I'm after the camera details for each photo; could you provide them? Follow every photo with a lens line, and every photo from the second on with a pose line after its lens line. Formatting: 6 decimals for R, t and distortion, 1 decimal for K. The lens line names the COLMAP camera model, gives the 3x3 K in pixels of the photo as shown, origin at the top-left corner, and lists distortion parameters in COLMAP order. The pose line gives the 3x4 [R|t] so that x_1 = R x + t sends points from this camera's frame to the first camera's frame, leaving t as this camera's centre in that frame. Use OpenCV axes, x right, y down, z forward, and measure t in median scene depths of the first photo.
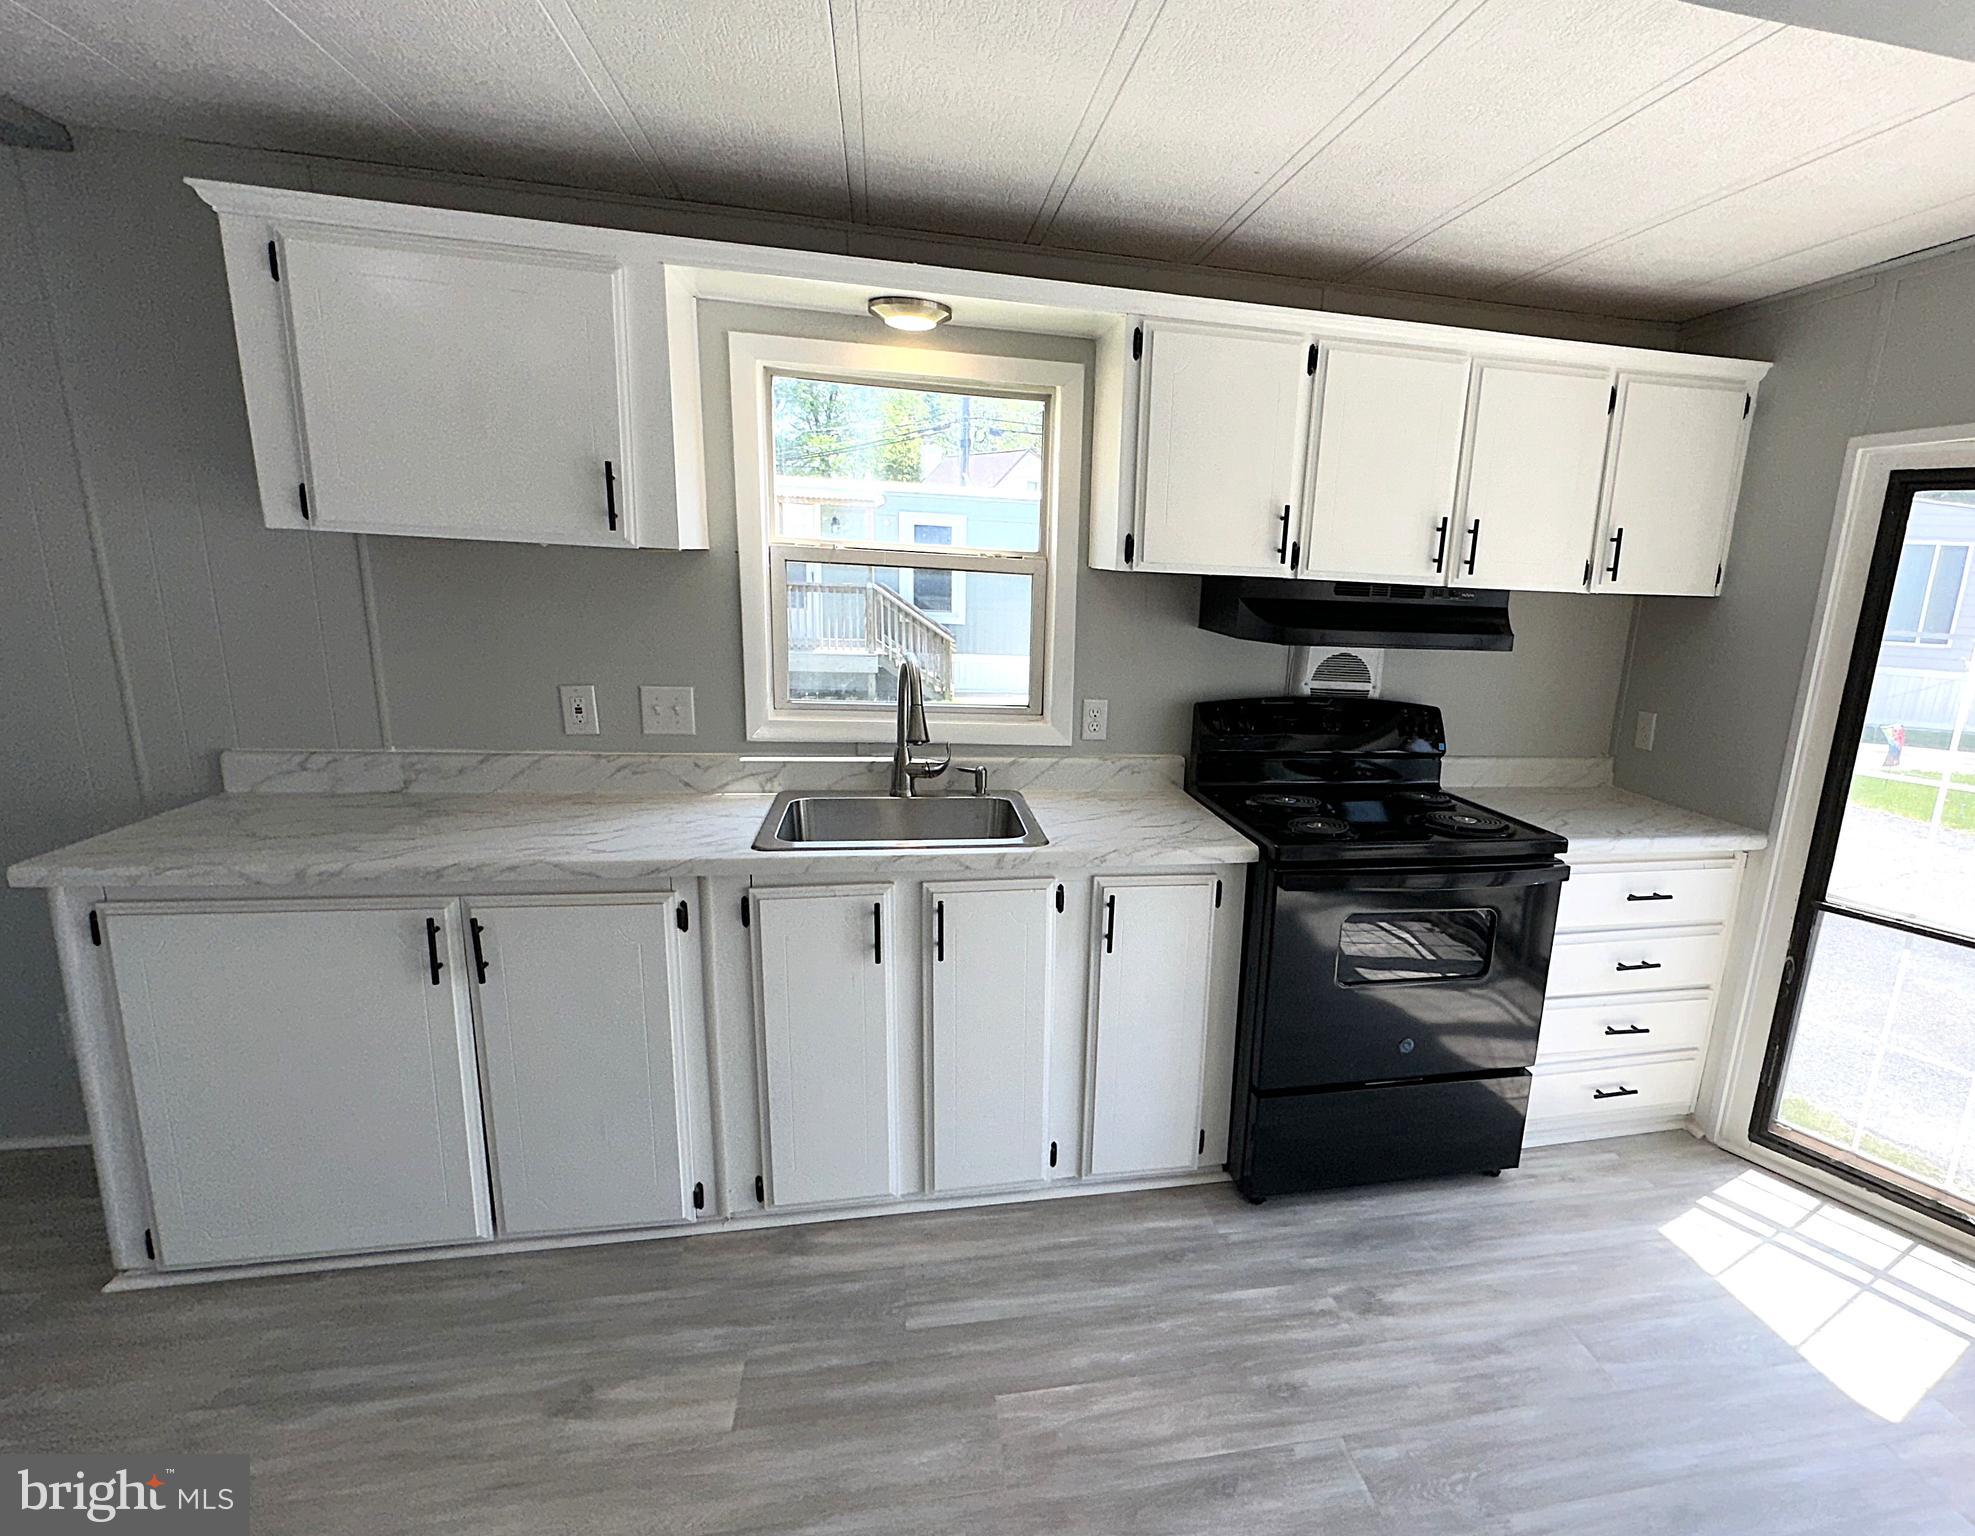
lens RADIAL K [[986.4, 0, 1135.7], [0, 986.4, 791.3], [0, 0, 1]] dist [-0.005147, 0.001548]
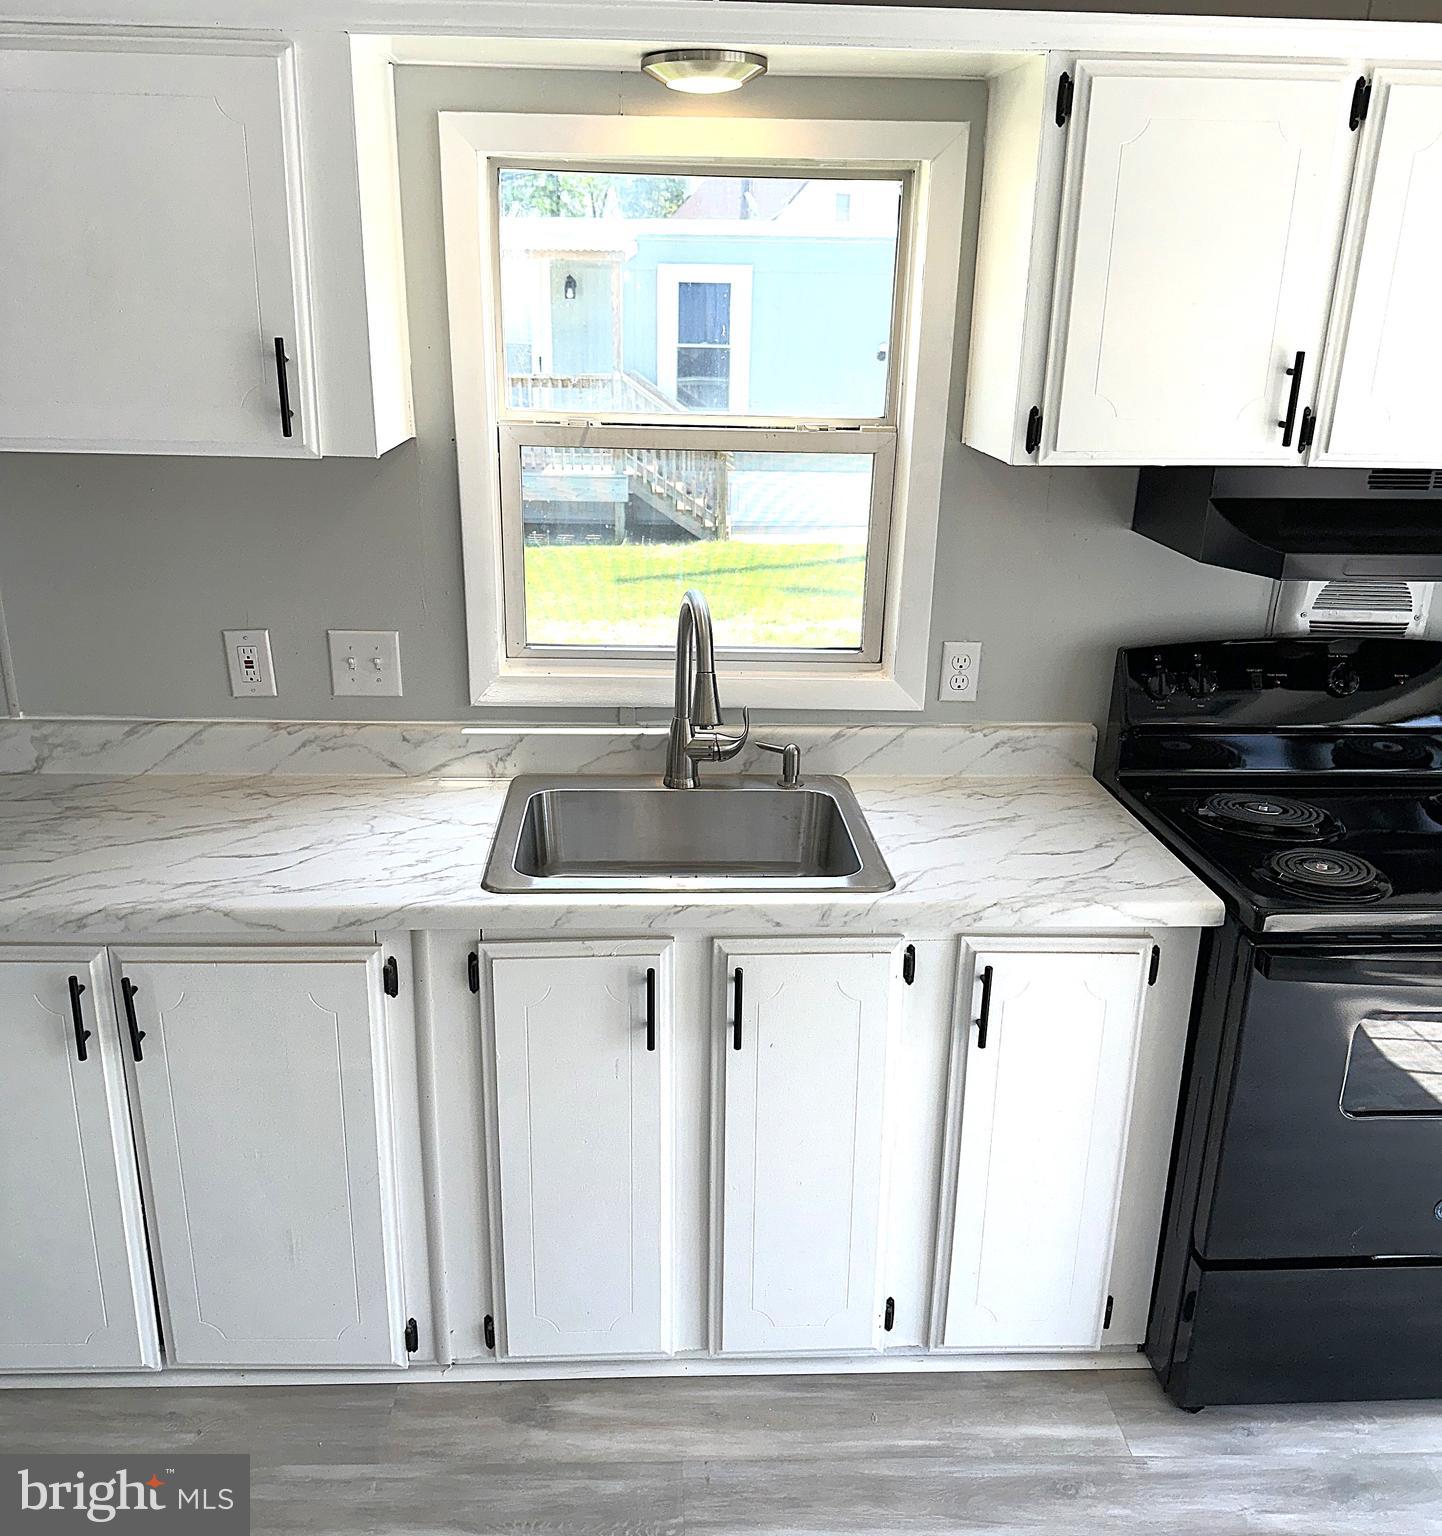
lens RADIAL K [[1354.3, 0, 713.3], [0, 1354.3, 781.5], [0, 0, 1]] dist [0.075945, -0.116307]
pose [[0.982139, 0.031836, -0.185443, -0.039273], [-0.012106, 0.994231, 0.106571, -0.111371], [0.187766, -0.102422, 0.976859, 0.070799]]
